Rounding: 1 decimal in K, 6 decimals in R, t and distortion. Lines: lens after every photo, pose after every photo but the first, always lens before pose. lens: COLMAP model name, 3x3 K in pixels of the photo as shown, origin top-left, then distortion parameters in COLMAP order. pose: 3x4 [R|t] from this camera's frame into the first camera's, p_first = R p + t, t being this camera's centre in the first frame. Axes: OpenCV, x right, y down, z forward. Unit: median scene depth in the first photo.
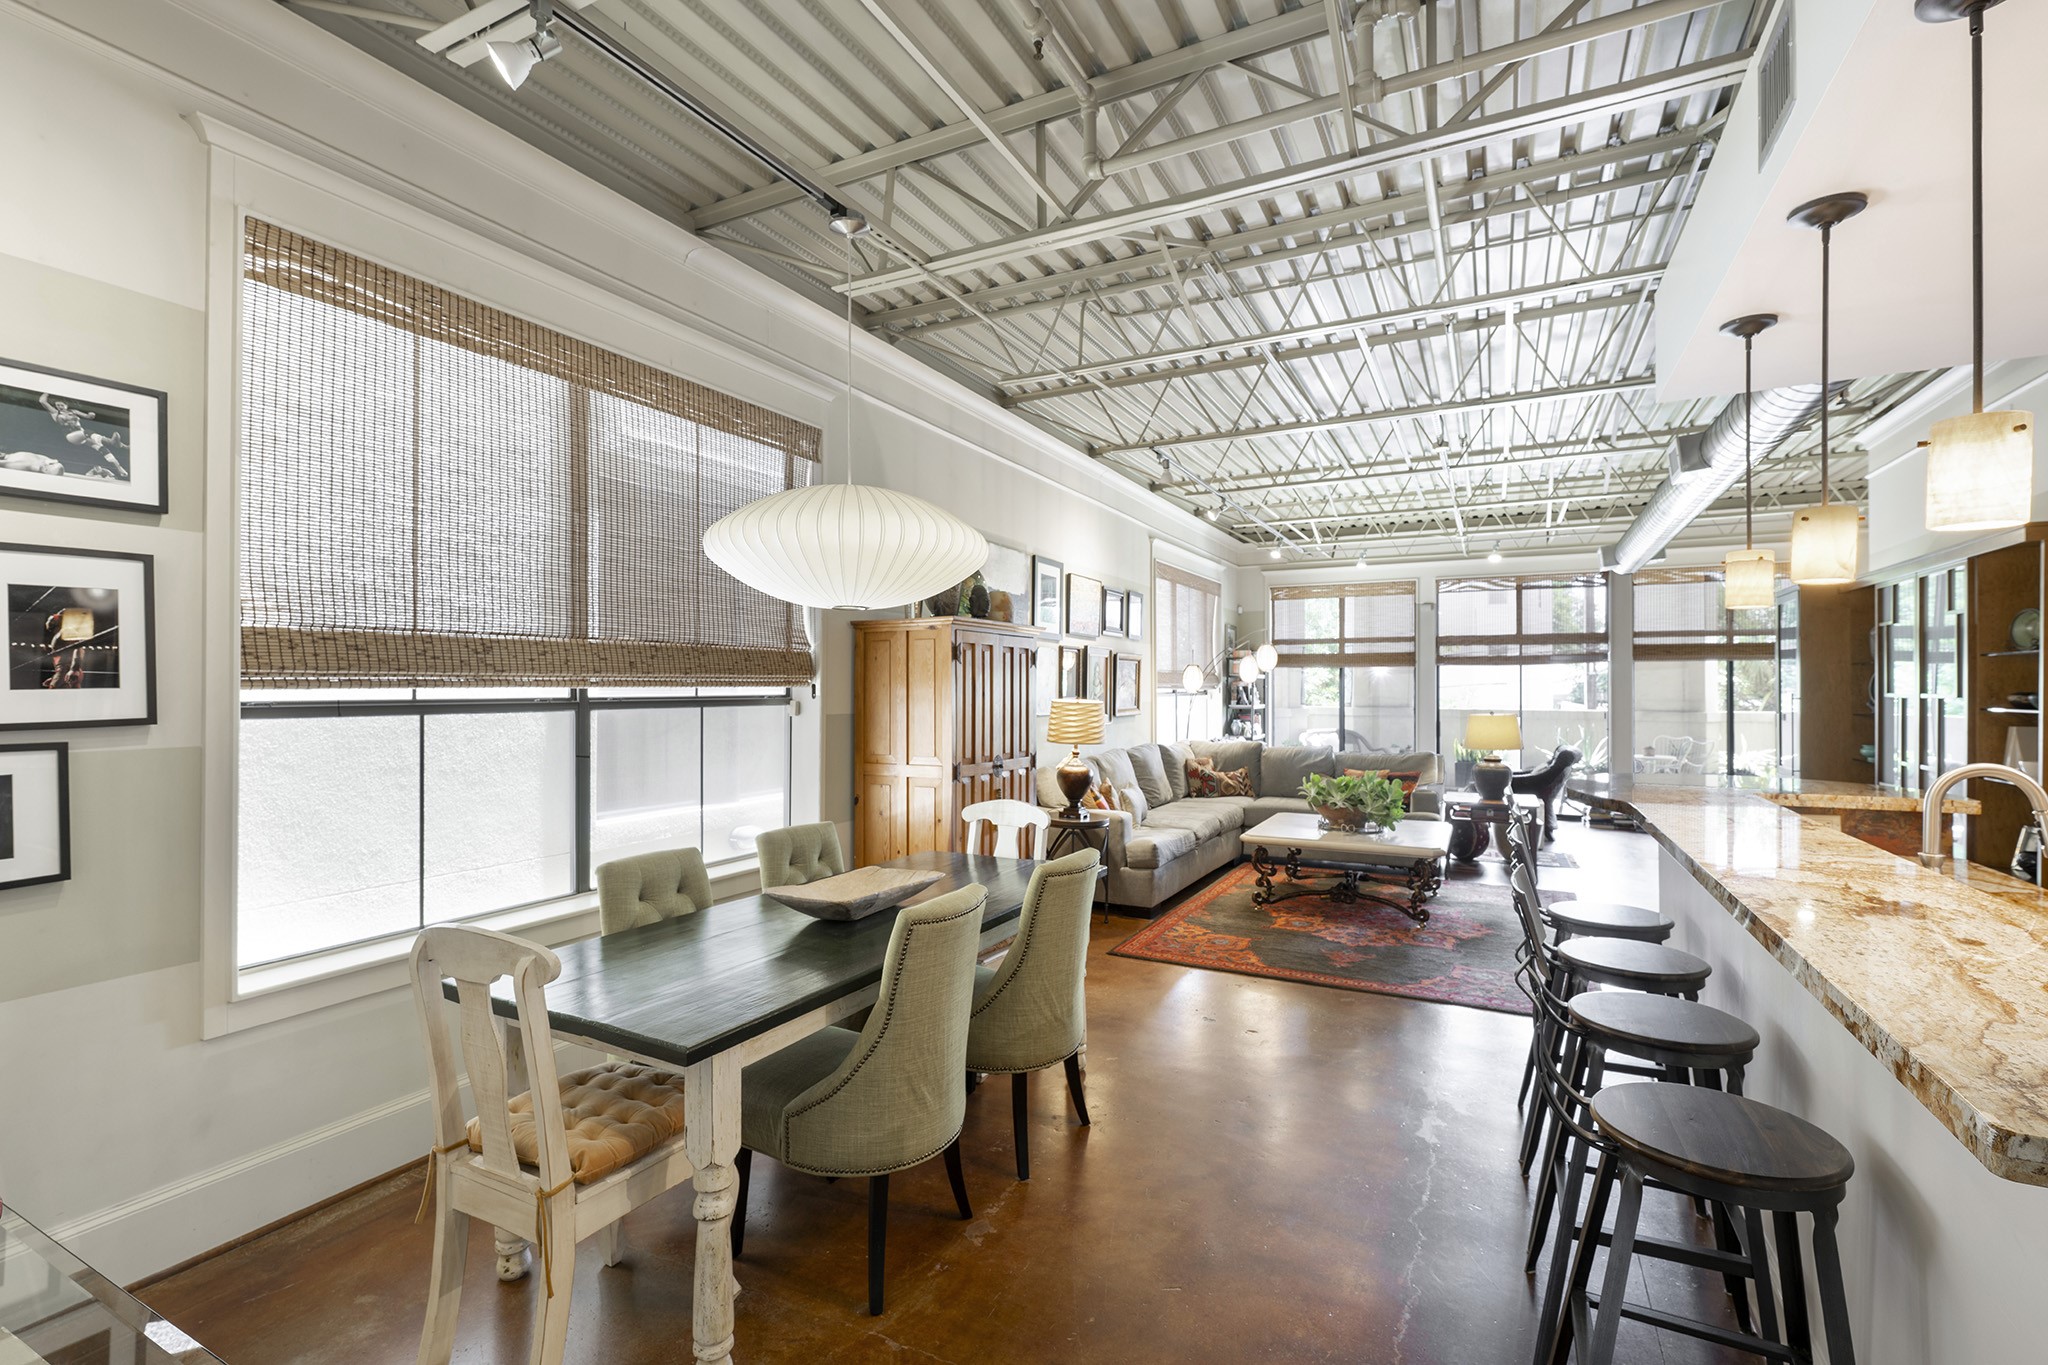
lens RADIAL K [[943.8, 0, 1060.9], [0, 943.8, 675.7], [0, 0, 1]] dist [-0.000740, 0.000131]
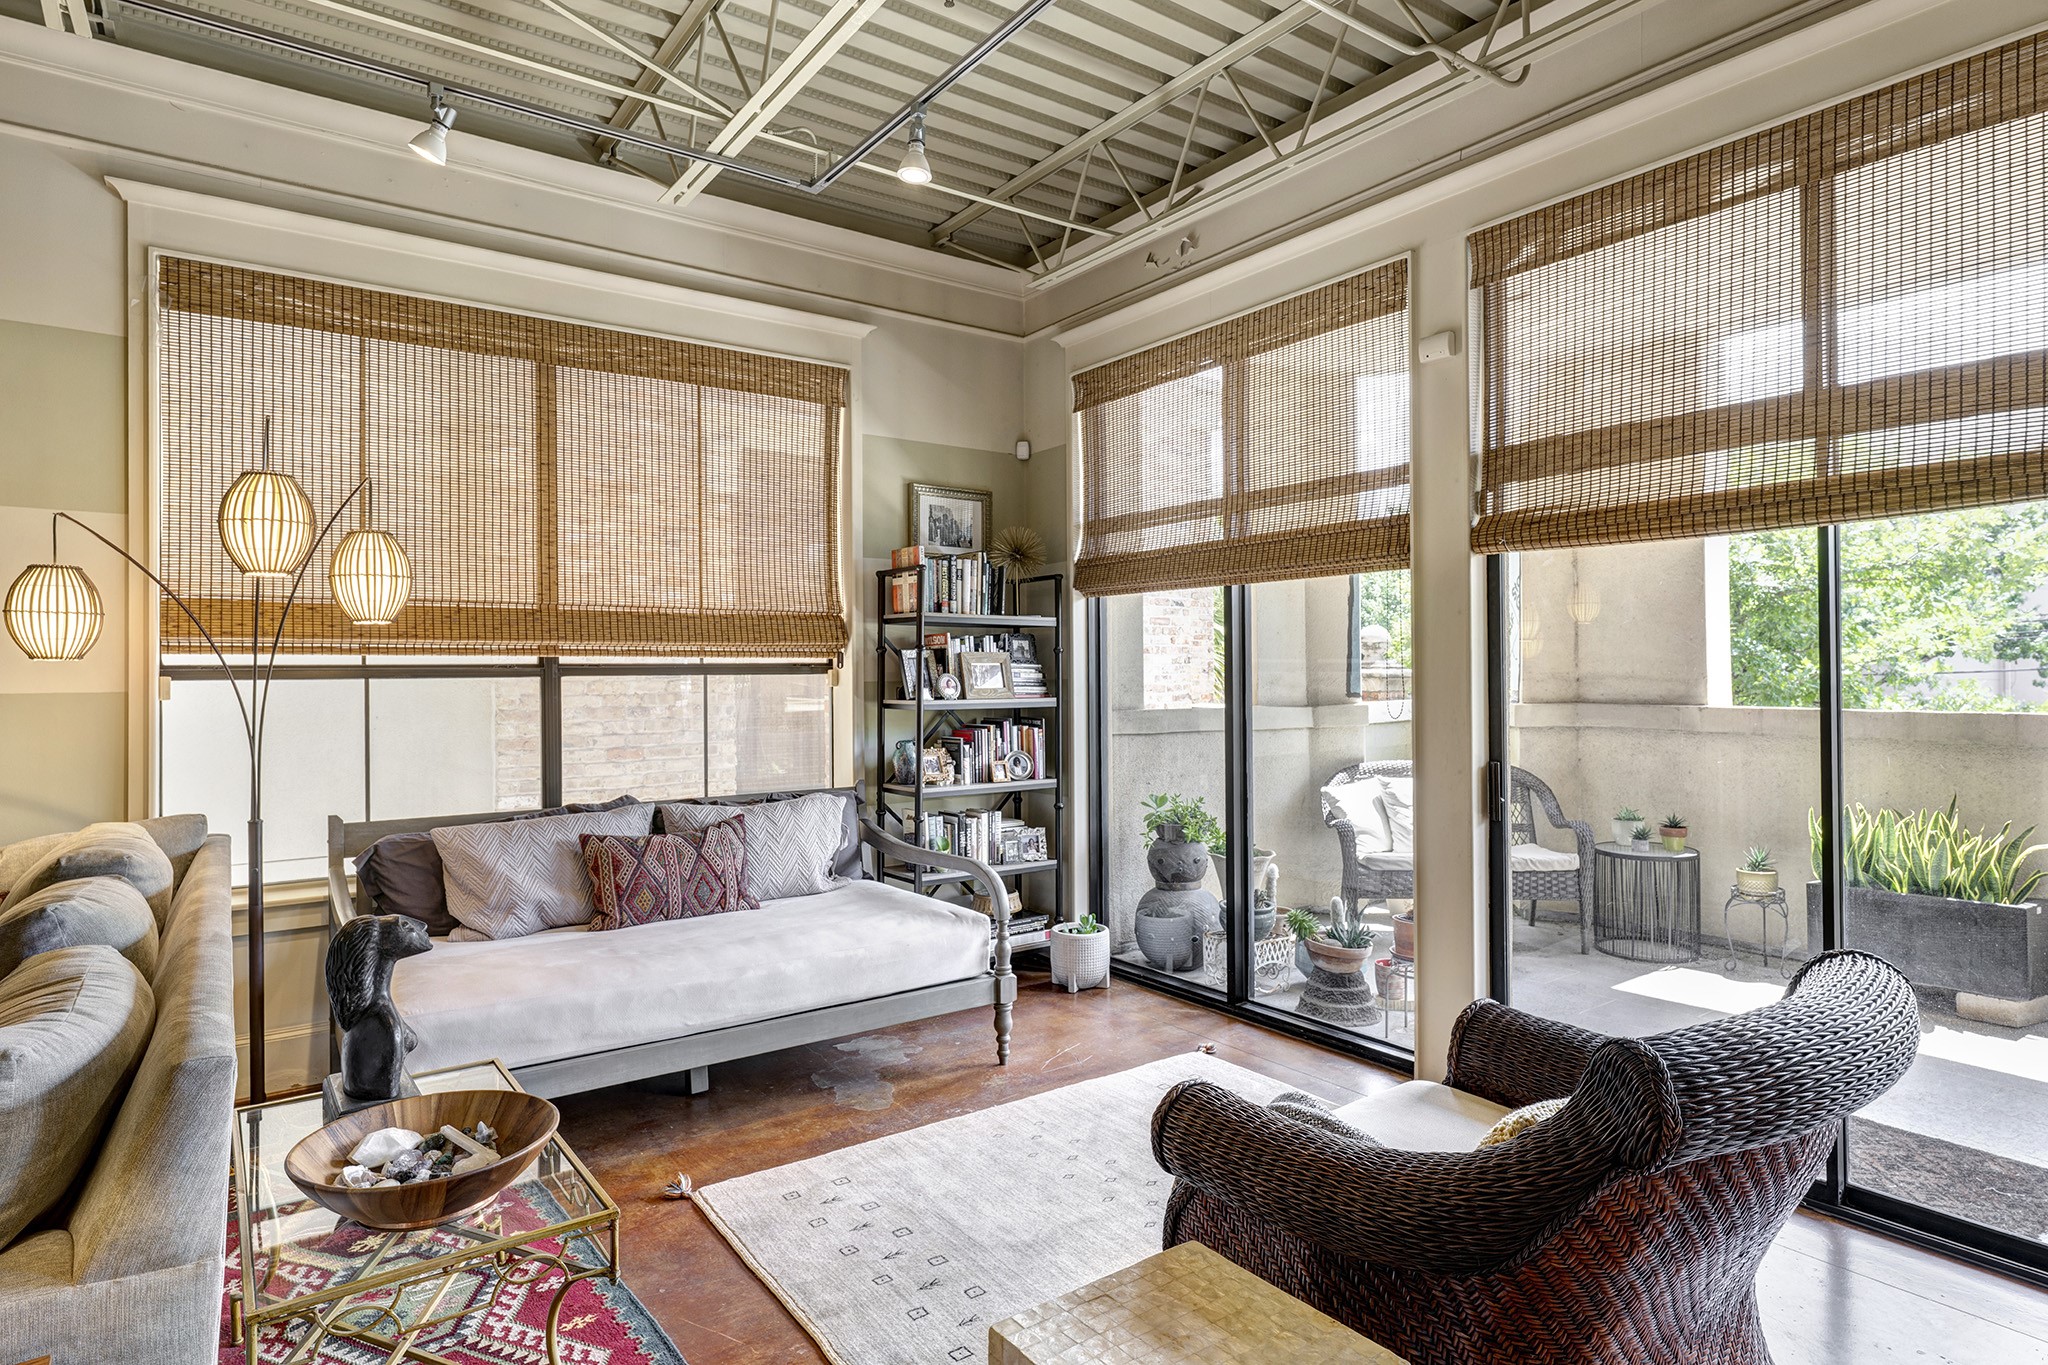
lens RADIAL K [[1096.7, 0, 1011.7], [0, 1096.7, 665.7], [0, 0, 1]] dist [-0.004703, -0.000956]
pose [[0.873259, -0.011973, -0.487109, 0.674816], [0.015374, 0.999877, 0.002986, 0.027485], [0.487013, -0.010096, 0.873336, 1.029515]]
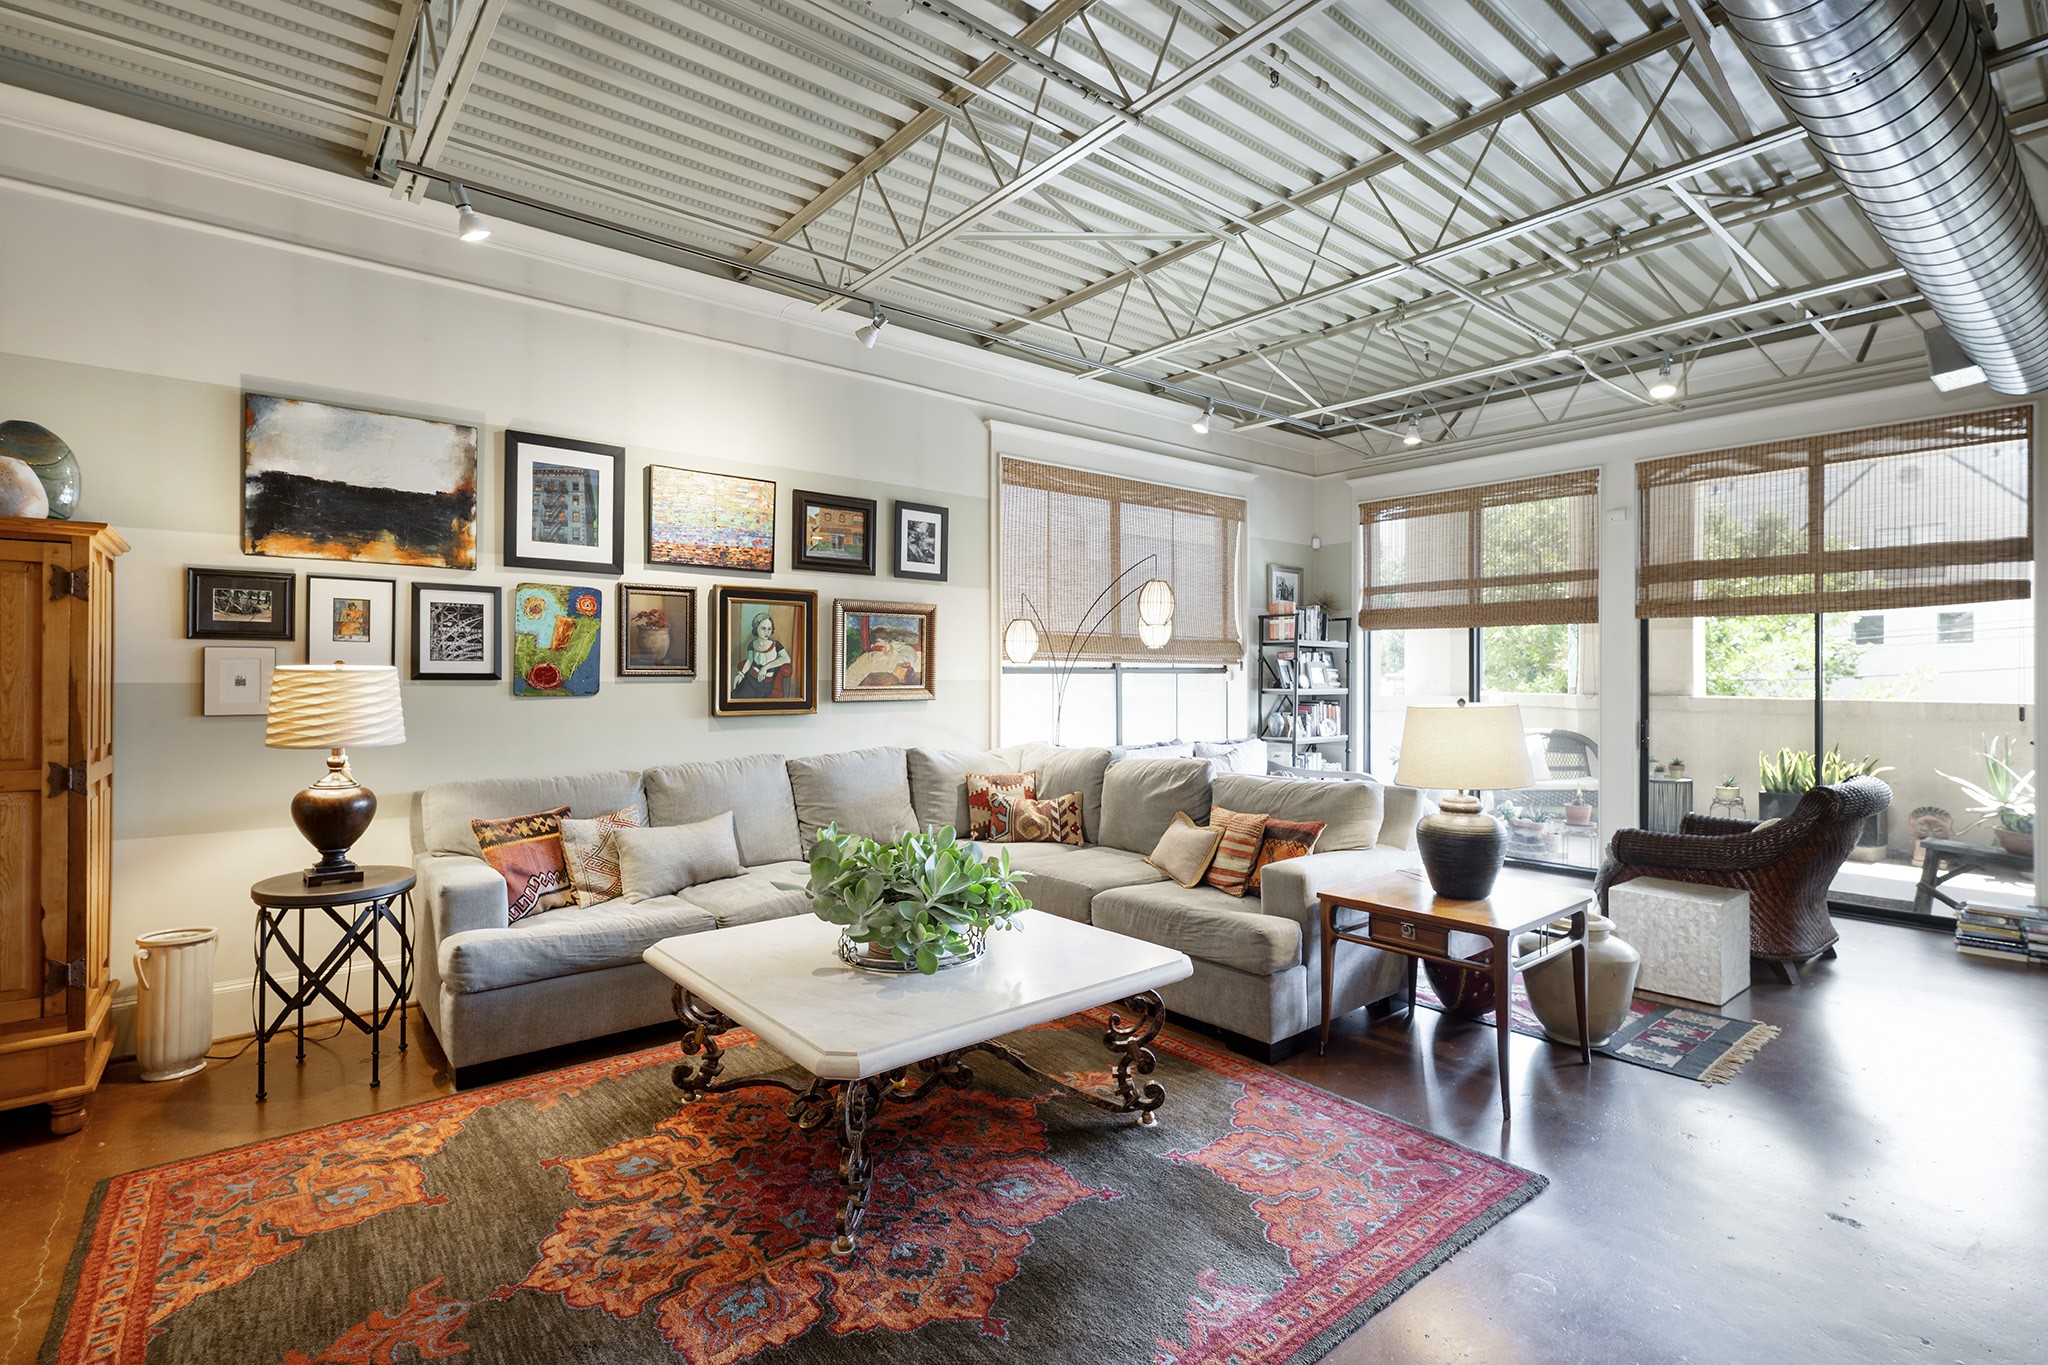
lens RADIAL K [[962.8, 0, 1033.0], [0, 962.8, 671.5], [0, 0, 1]] dist [0.000233, -0.000206]
pose [[0.906904, -0.002691, -0.421330, 0.492241], [0.005996, 0.999961, 0.006519, 0.022301], [0.421296, -0.008439, 0.906884, 0.536255]]
